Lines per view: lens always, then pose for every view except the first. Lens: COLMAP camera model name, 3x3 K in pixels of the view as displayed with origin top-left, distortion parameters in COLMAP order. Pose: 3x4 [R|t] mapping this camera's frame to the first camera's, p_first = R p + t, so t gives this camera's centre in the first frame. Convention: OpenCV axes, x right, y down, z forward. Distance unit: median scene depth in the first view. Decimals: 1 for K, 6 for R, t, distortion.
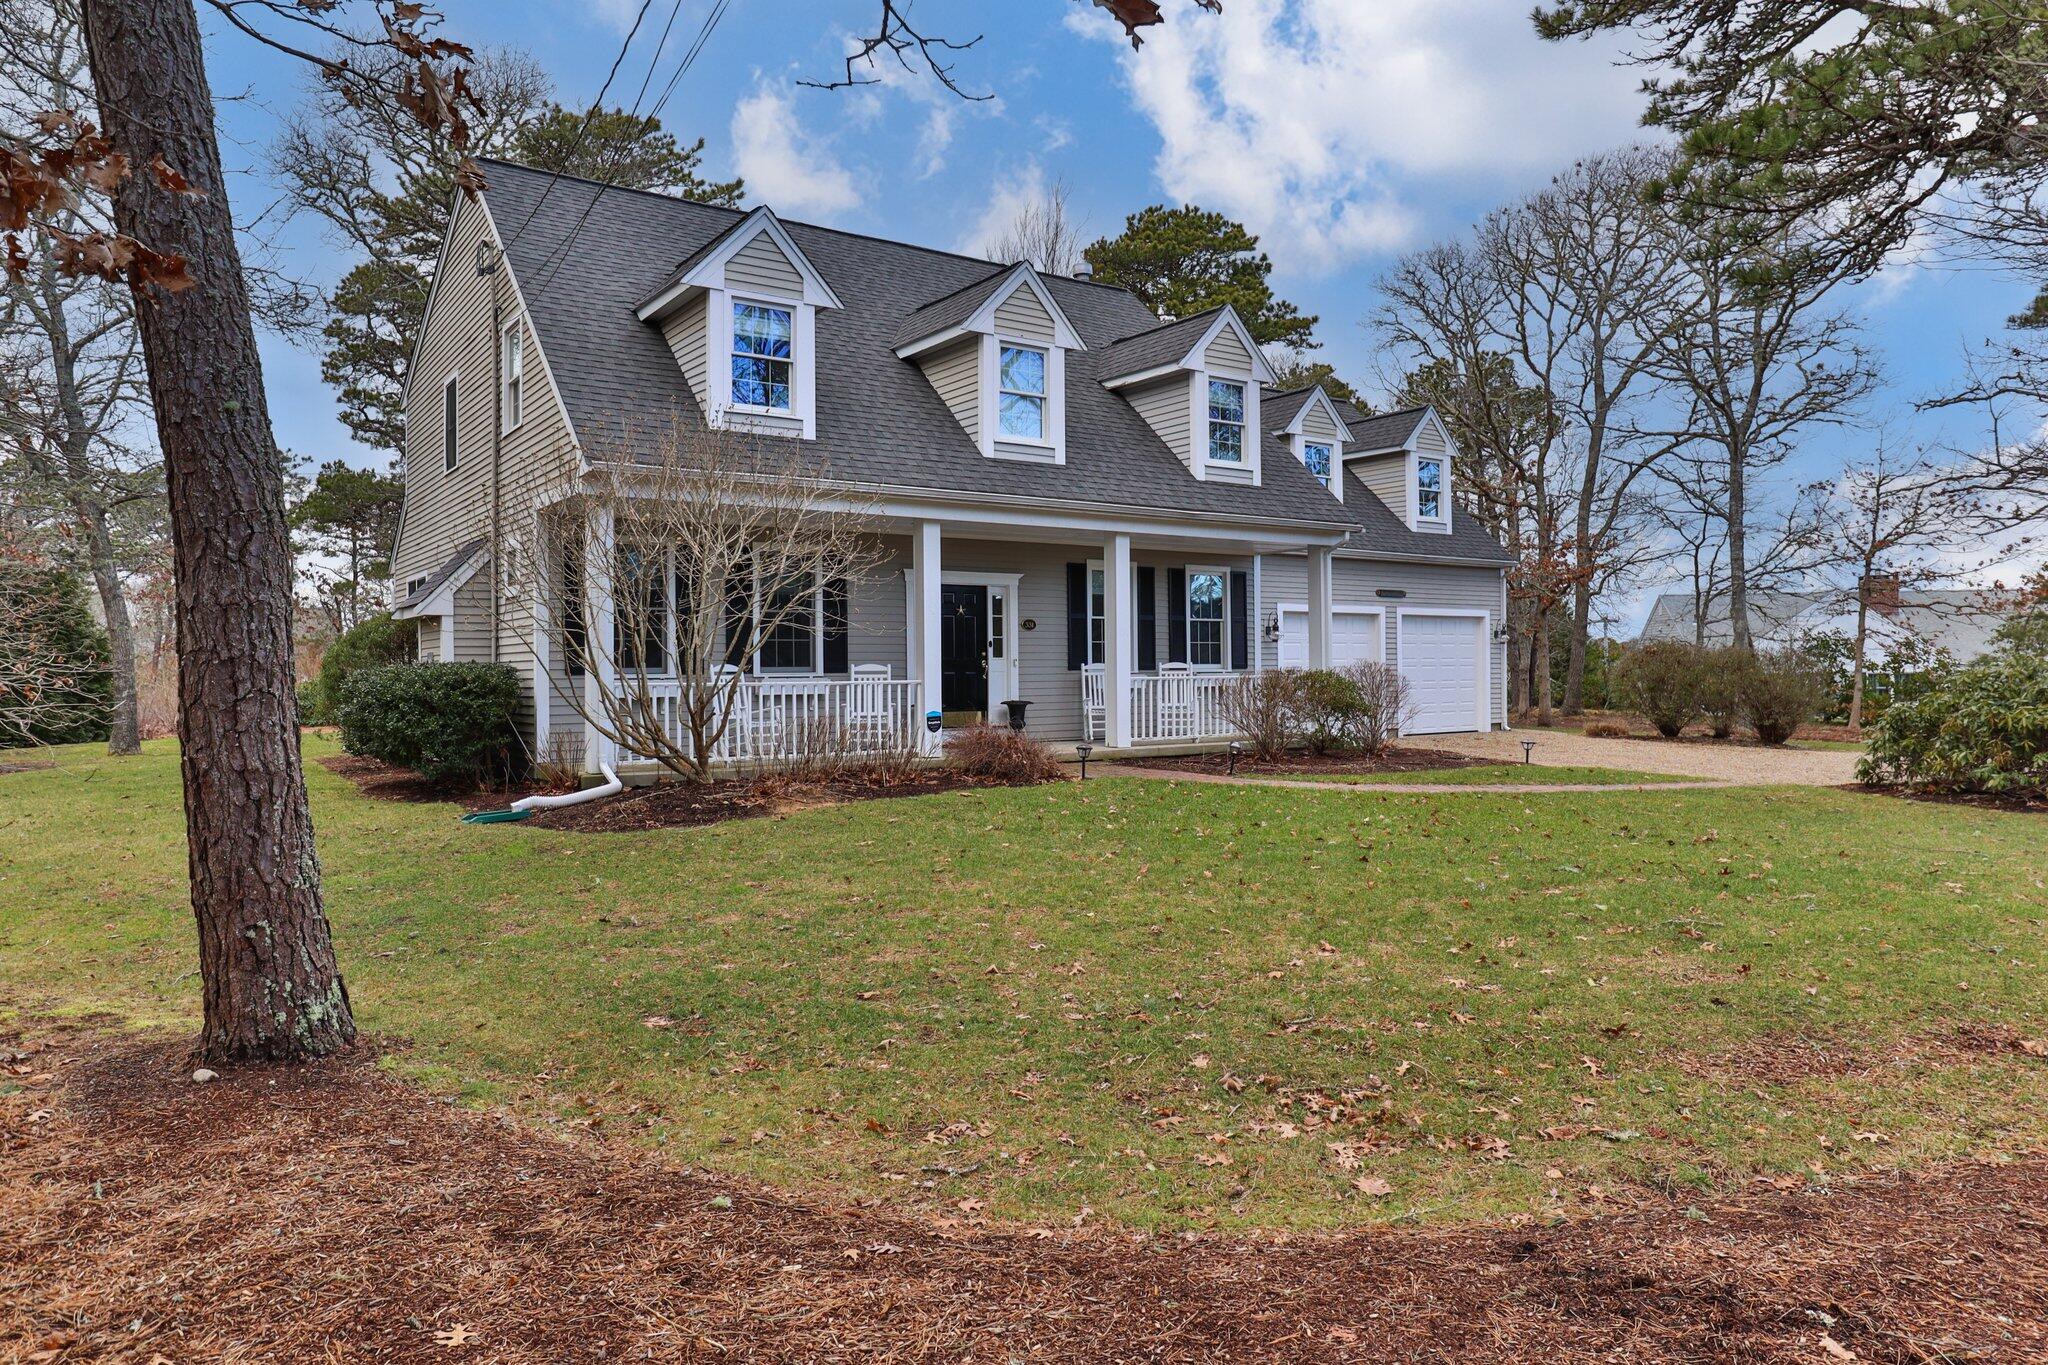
lens RADIAL K [[1265.6, 0, 1024.0], [0, 1265.6, 682.5], [0, 0, 1]] dist [-0.002298, -0.000347]
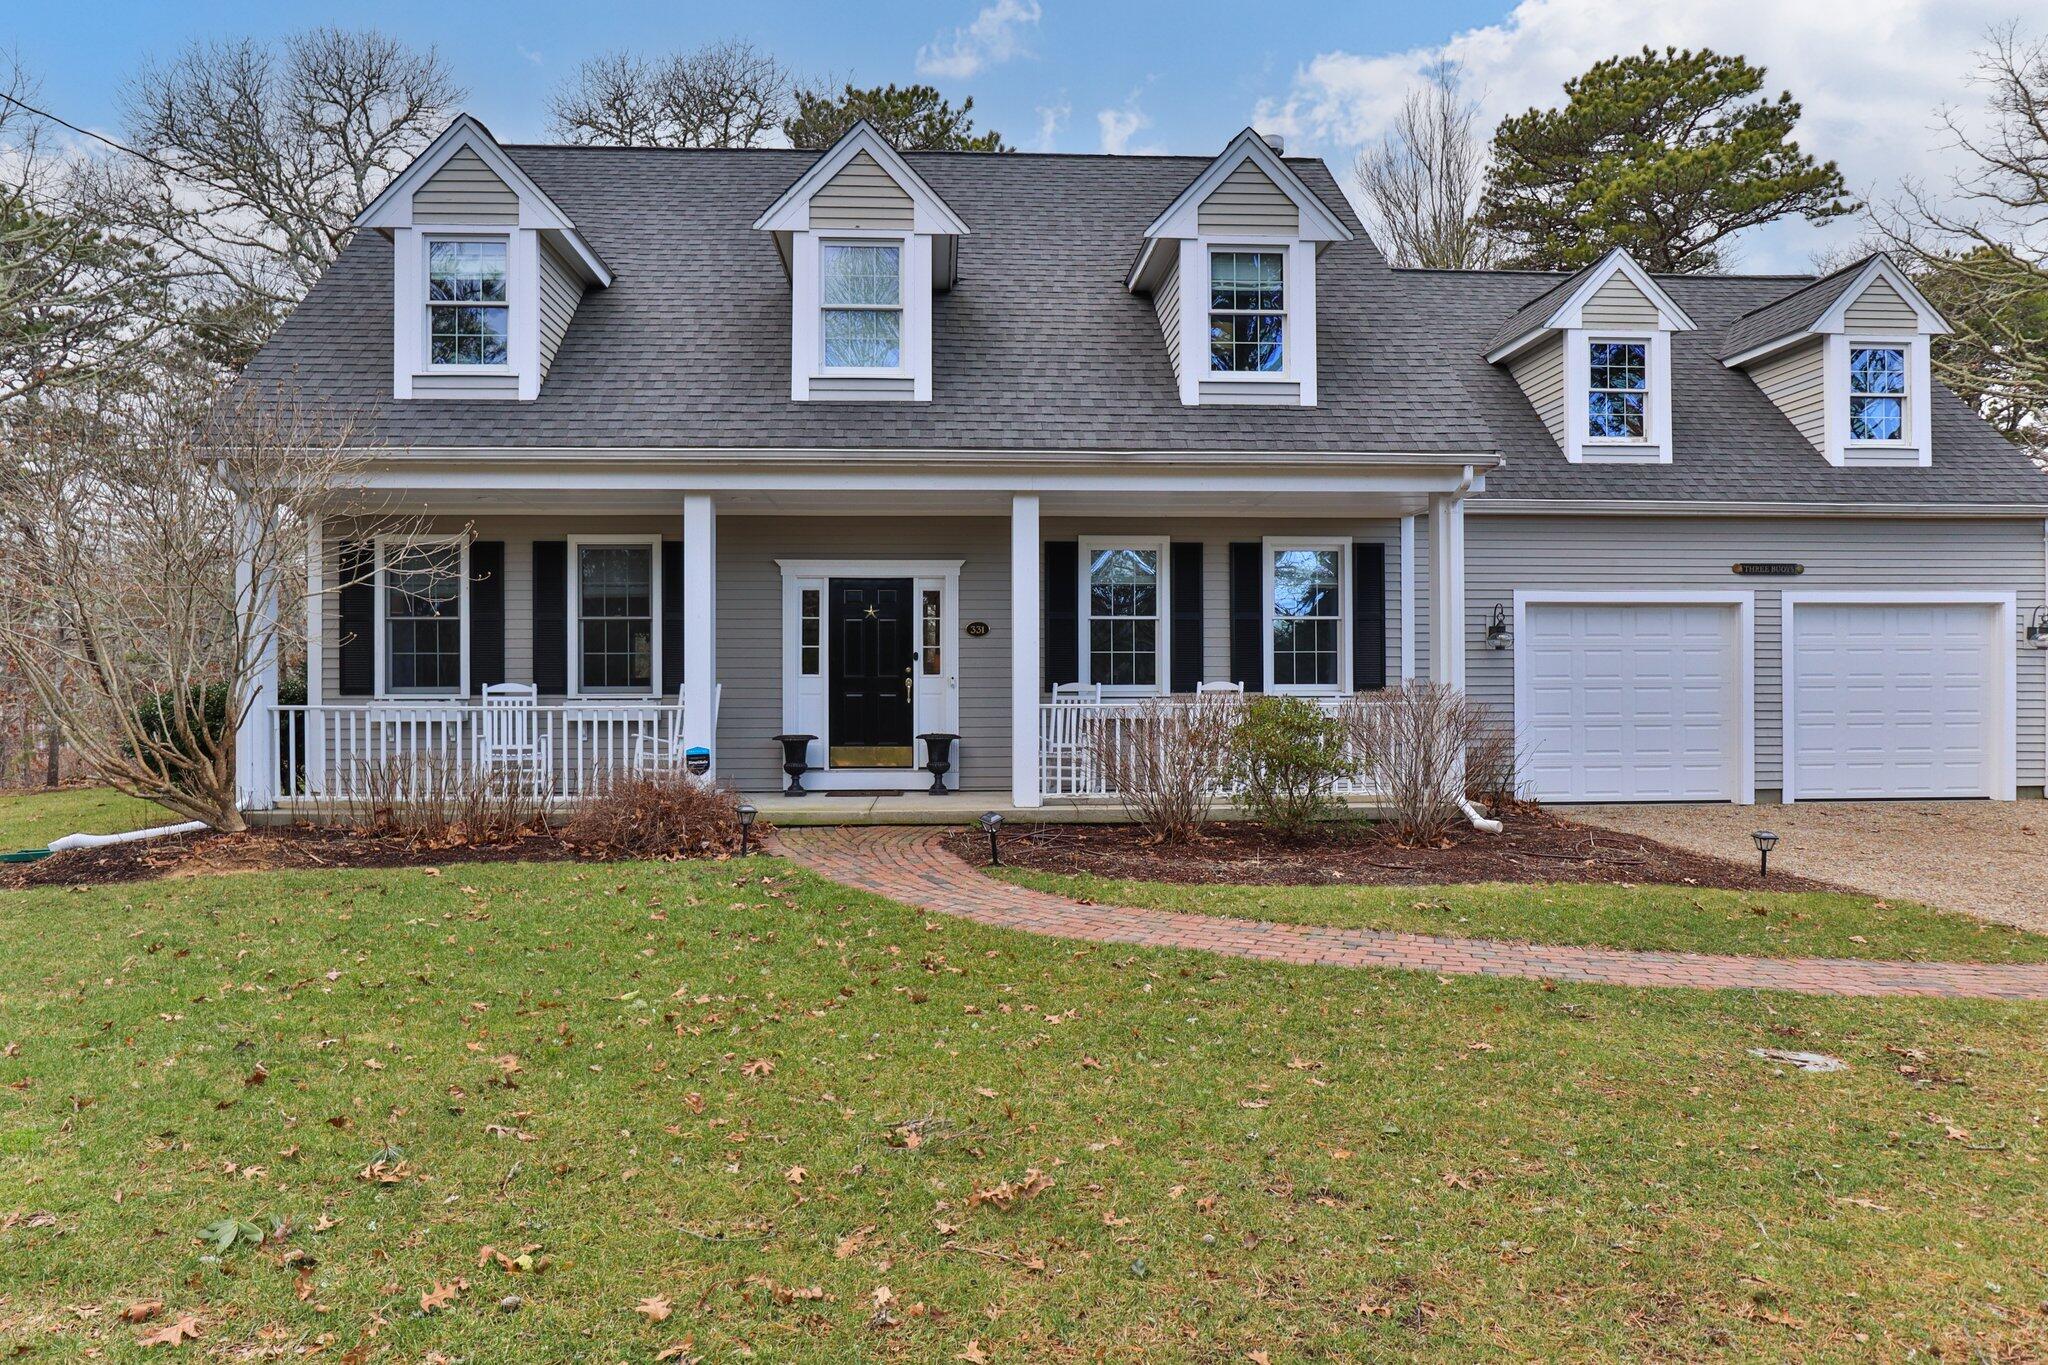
lens RADIAL K [[1300.9, 0, 1024.0], [0, 1300.9, 682.5], [0, 0, 1]] dist [-0.002595, -0.001080]
pose [[0.859239, 0.003411, -0.511562, 0.409154], [-0.009297, 0.999917, -0.008948, -0.008527], [0.511489, 0.012444, 0.859200, 0.369451]]
